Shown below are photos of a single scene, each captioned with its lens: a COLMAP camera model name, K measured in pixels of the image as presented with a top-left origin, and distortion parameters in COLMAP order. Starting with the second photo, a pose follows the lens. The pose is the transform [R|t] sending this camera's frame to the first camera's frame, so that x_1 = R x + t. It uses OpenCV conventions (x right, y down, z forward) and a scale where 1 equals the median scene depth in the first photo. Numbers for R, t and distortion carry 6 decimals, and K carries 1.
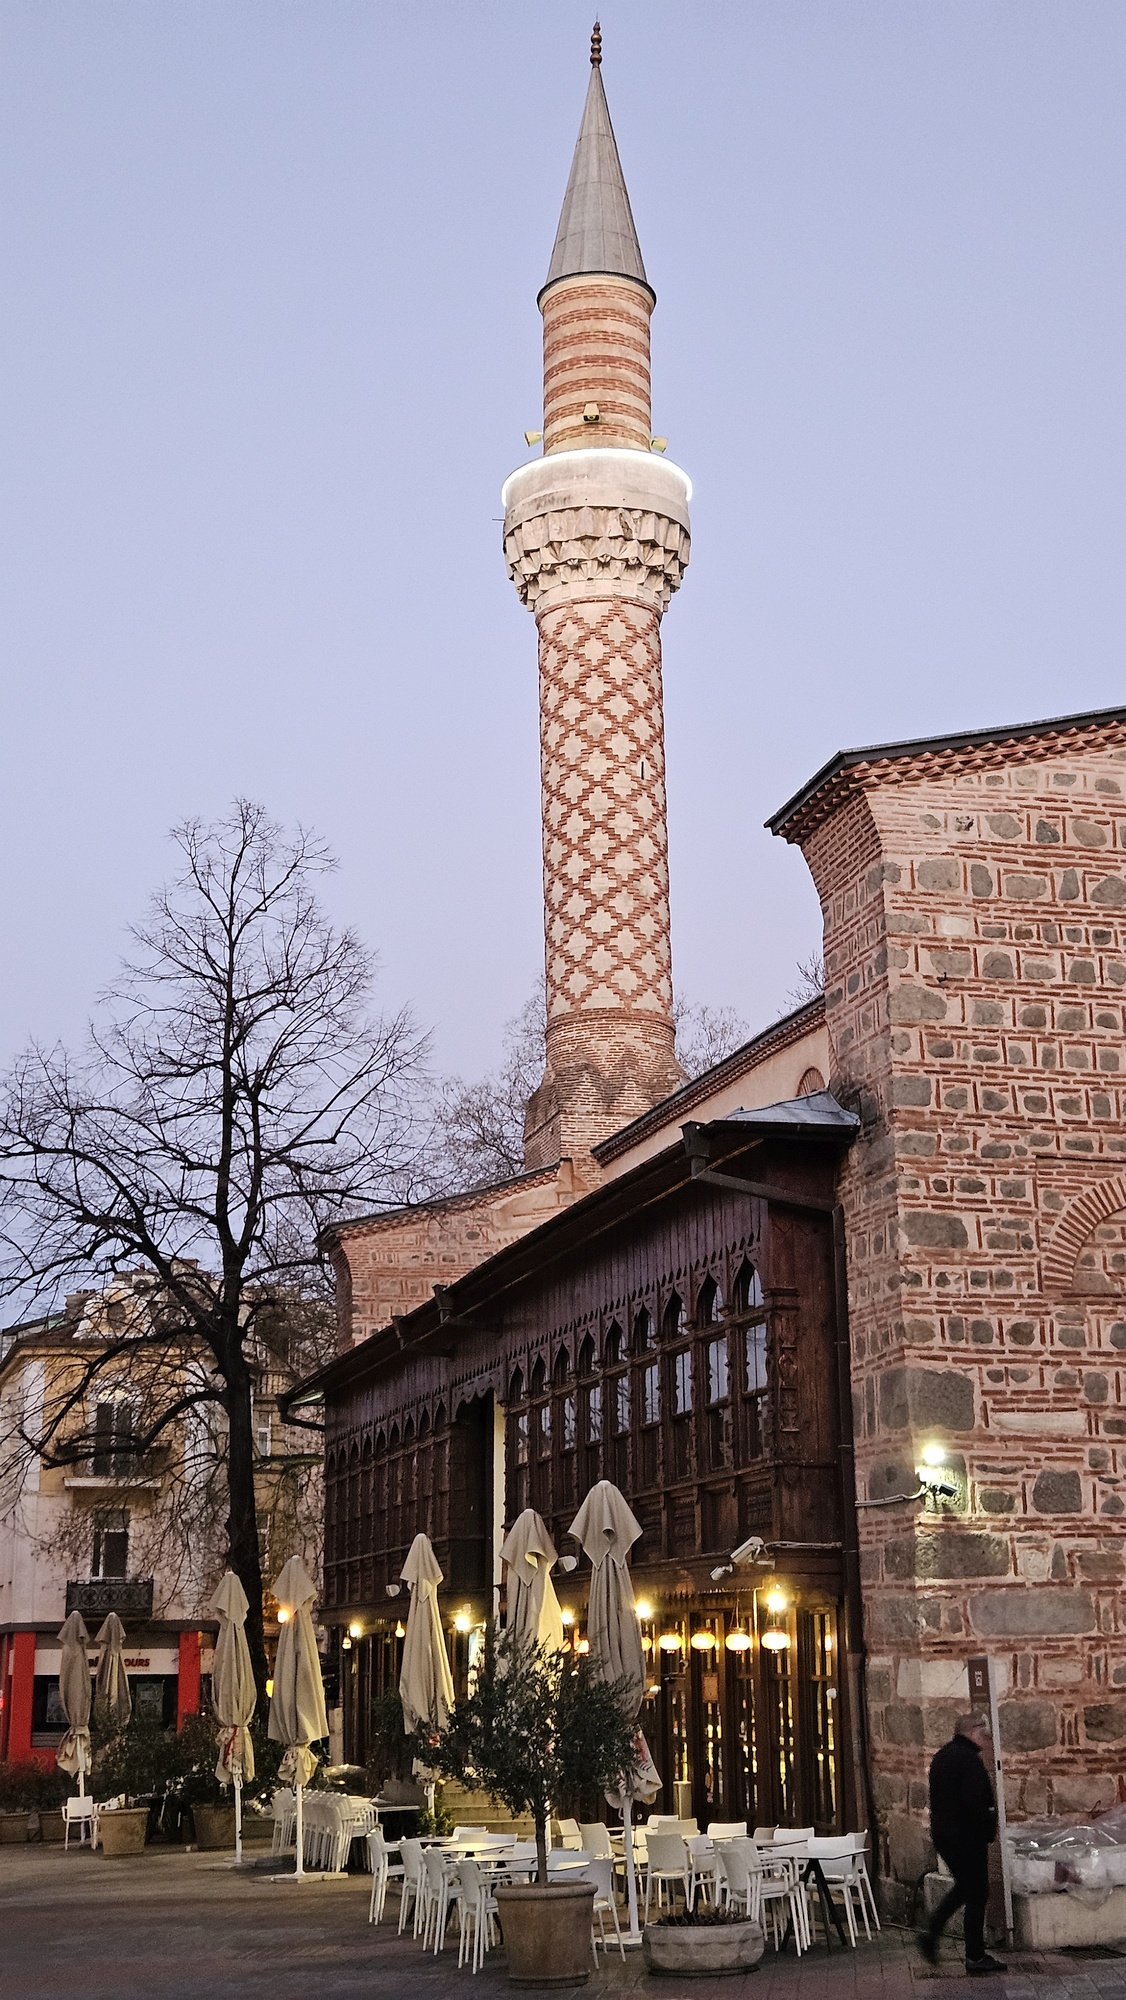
lens RADIAL K [[2548.7, 0, 563.0], [0, 2548.7, 1000.0], [0, 0, 1]] dist [0.090402, -0.078453]
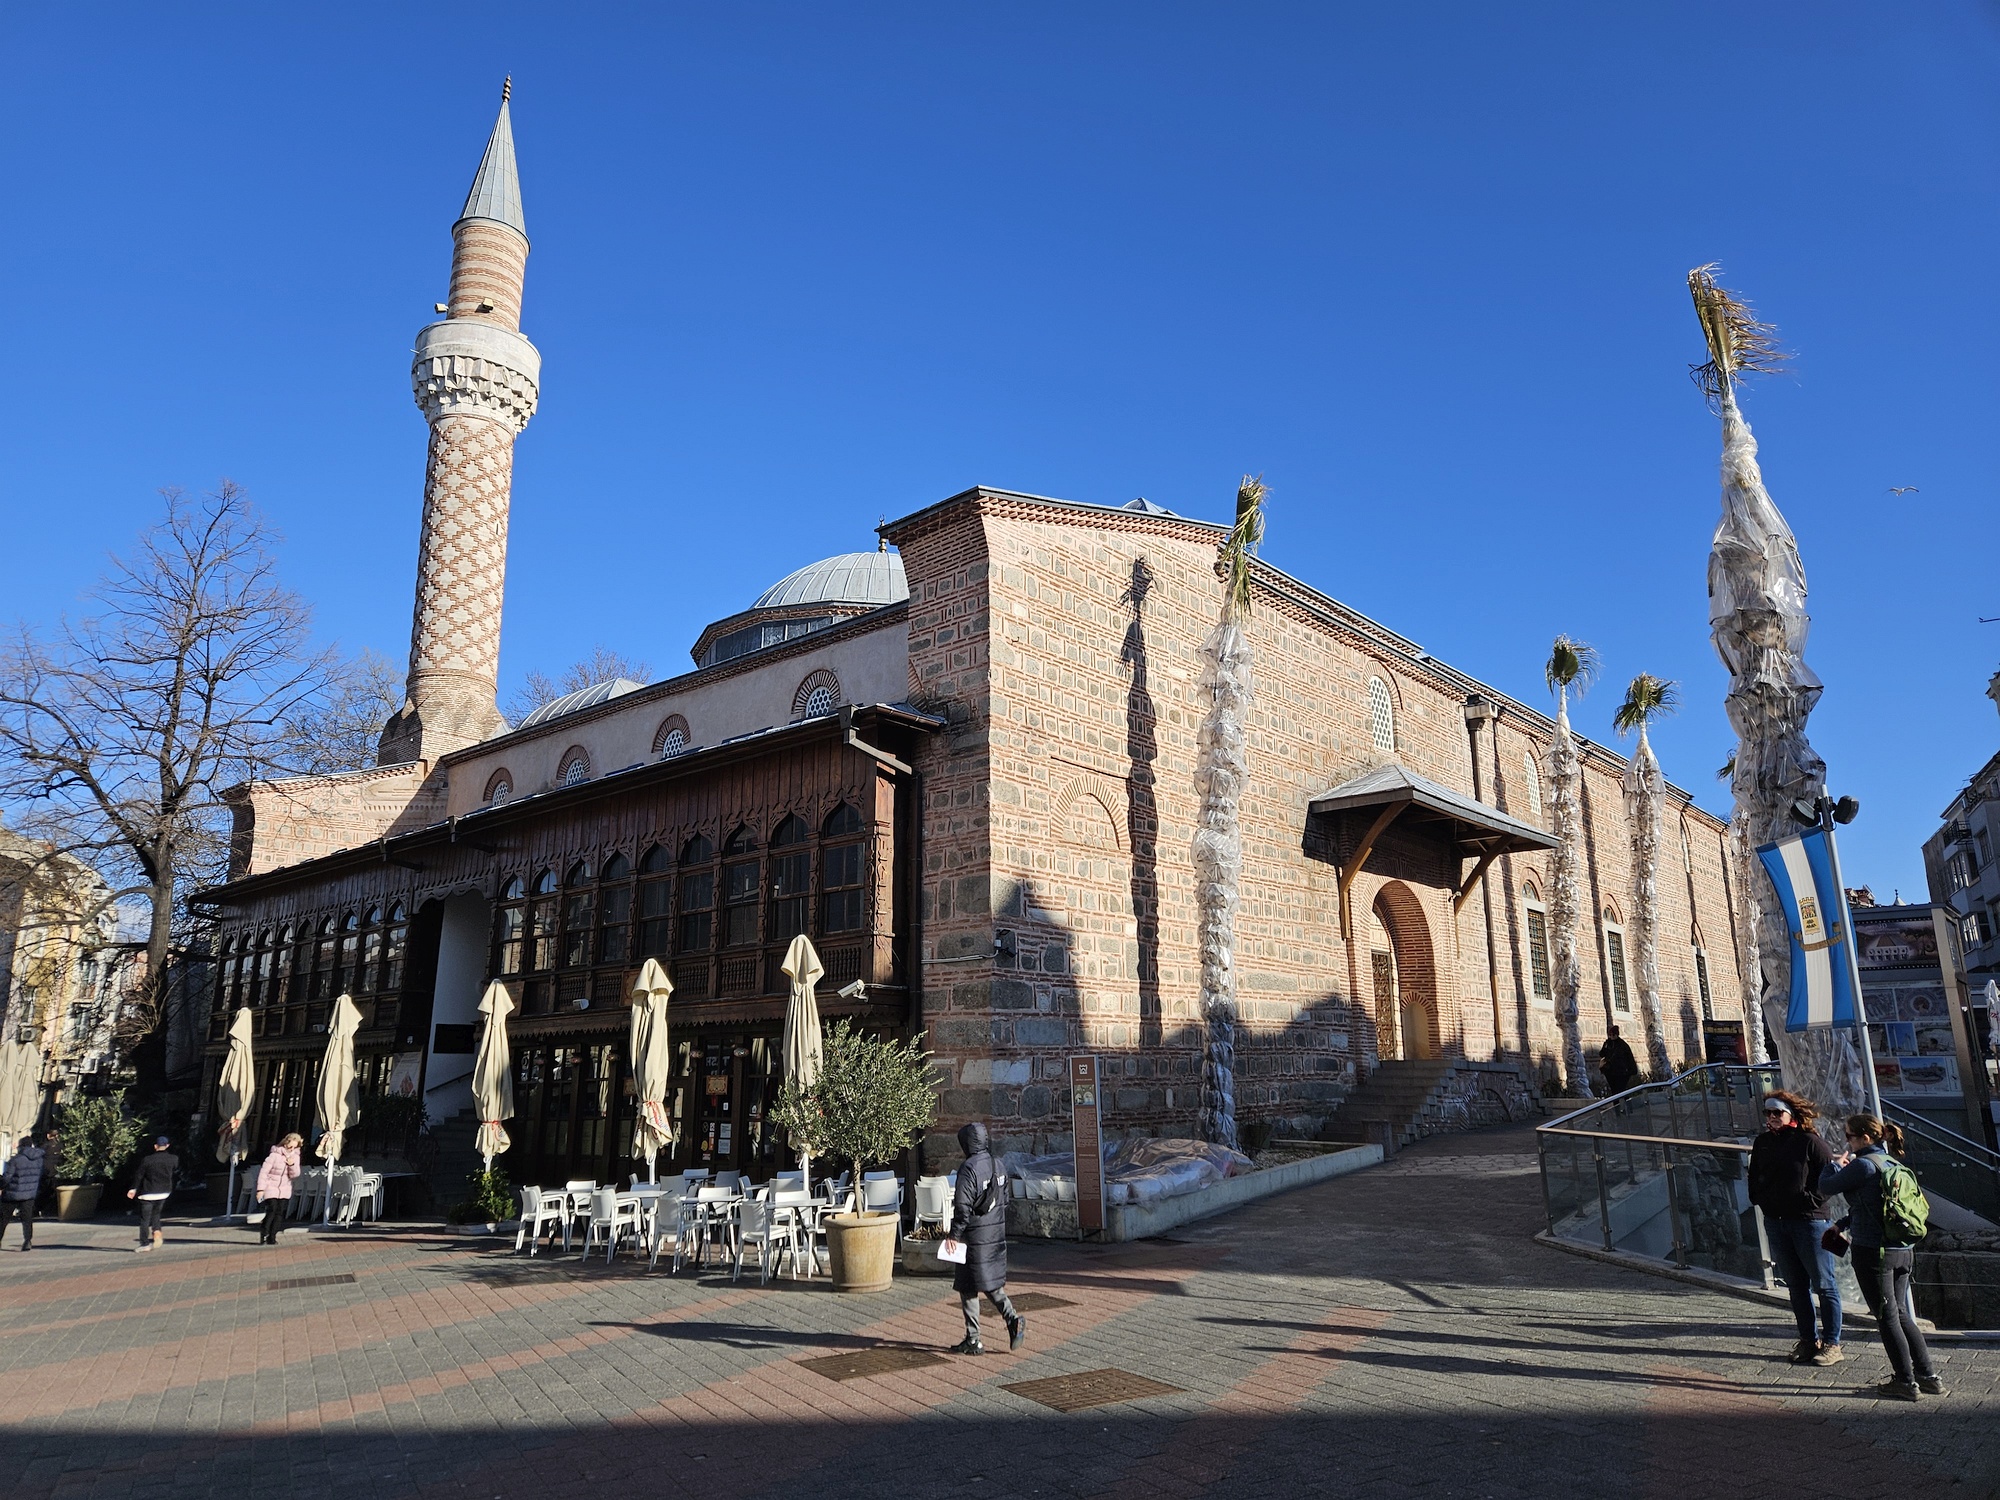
lens RADIAL K [[1294.2, 0, 973.1], [0, 1294.2, 741.4], [0, 0, 1]] dist [0.063871, -0.045478]
pose [[0.839196, 0.145653, 0.523961, -0.287871], [-0.138214, 0.988954, -0.053545, 0.100654], [-0.525973, -0.027484, 0.850057, 0.311831]]
